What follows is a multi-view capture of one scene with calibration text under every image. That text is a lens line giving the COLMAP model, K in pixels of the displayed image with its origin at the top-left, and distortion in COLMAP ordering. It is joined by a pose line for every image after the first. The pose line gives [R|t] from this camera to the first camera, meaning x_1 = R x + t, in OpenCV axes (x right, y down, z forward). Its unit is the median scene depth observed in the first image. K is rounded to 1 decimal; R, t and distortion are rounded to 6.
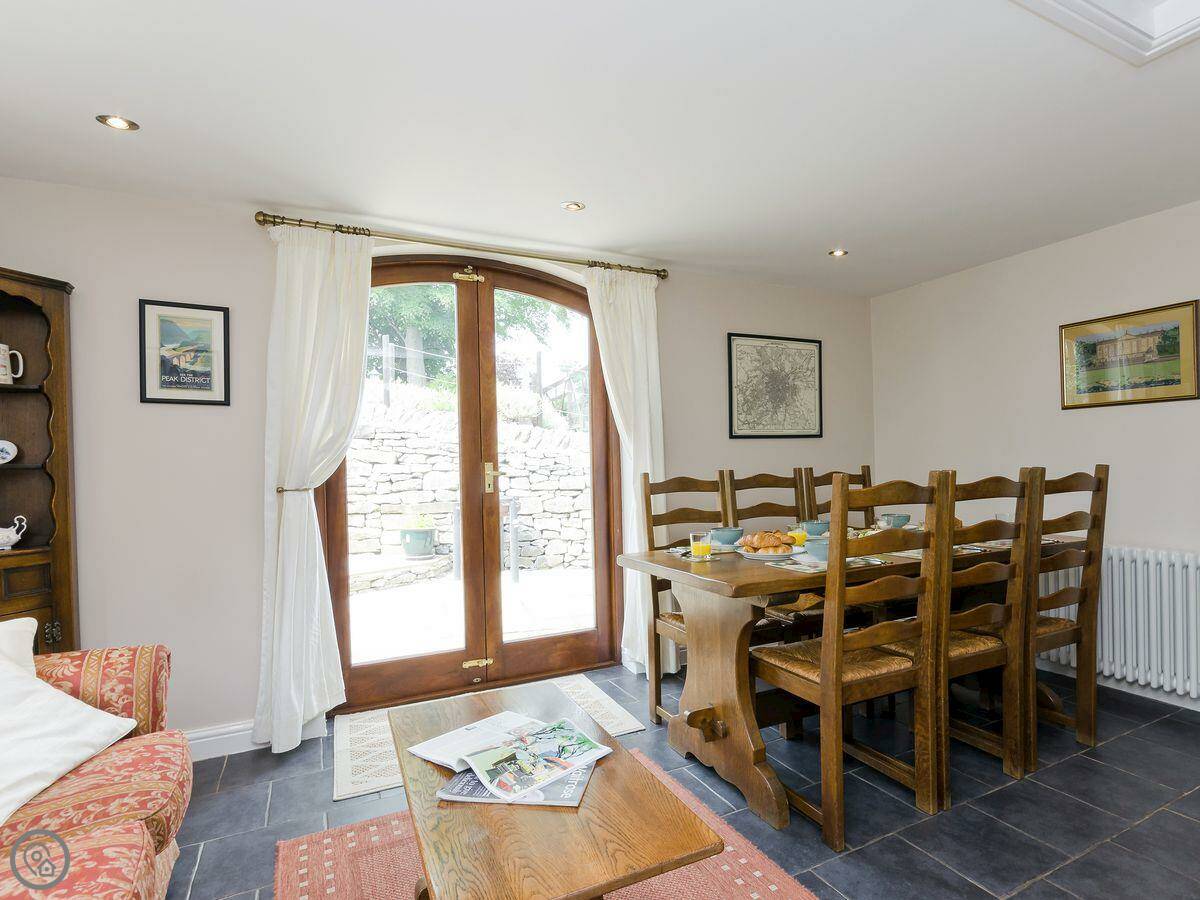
lens RADIAL K [[647.0, 0, 661.0], [0, 647.0, 464.5], [0, 0, 1]] dist [0.002956, -0.000513]
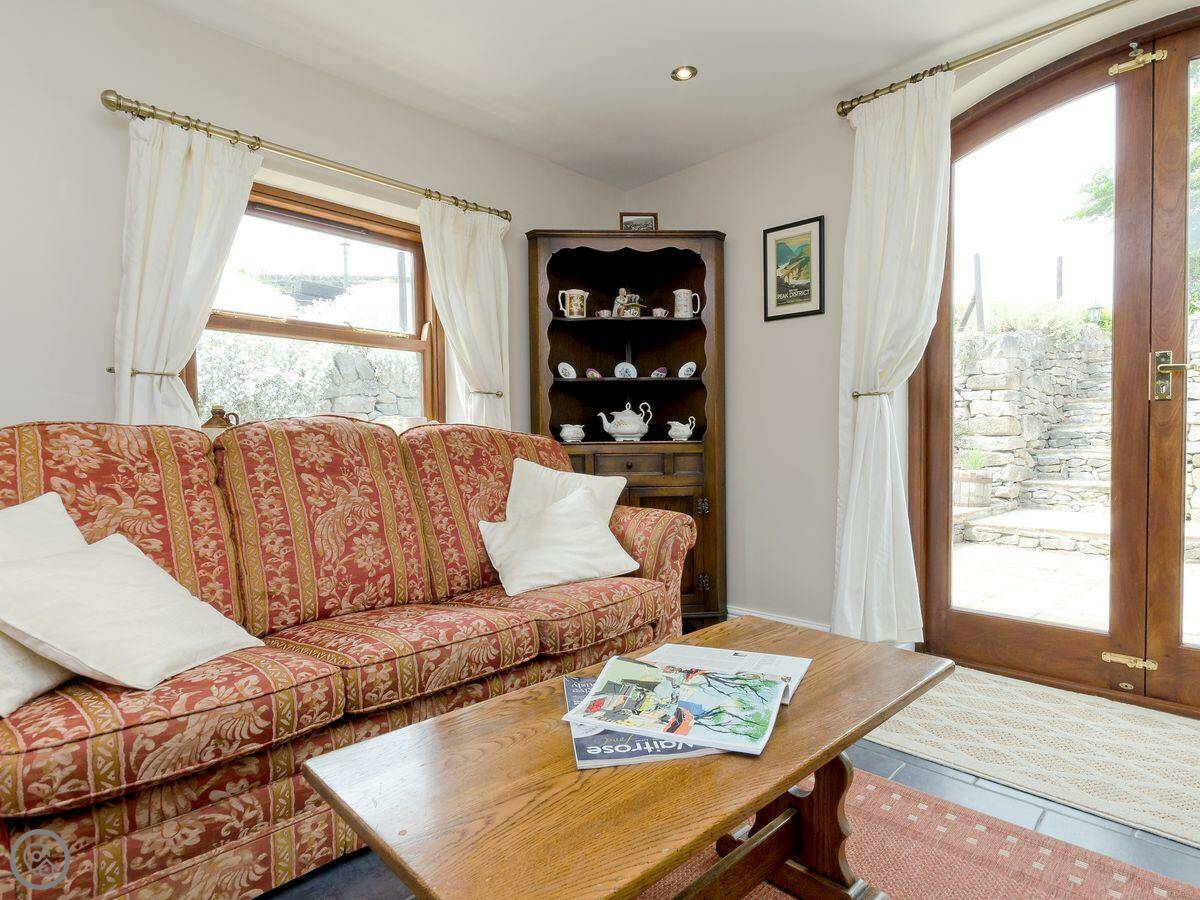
lens RADIAL K [[647.0, 0, 603.4], [0, 647.0, 451.6], [0, 0, 1]] dist [0.002956, -0.000513]
pose [[0.306776, 0.042428, -0.950836, 0.206231], [-0.000770, 0.999017, 0.044330, 0.082577], [0.951781, -0.012867, 0.306507, 0.366080]]
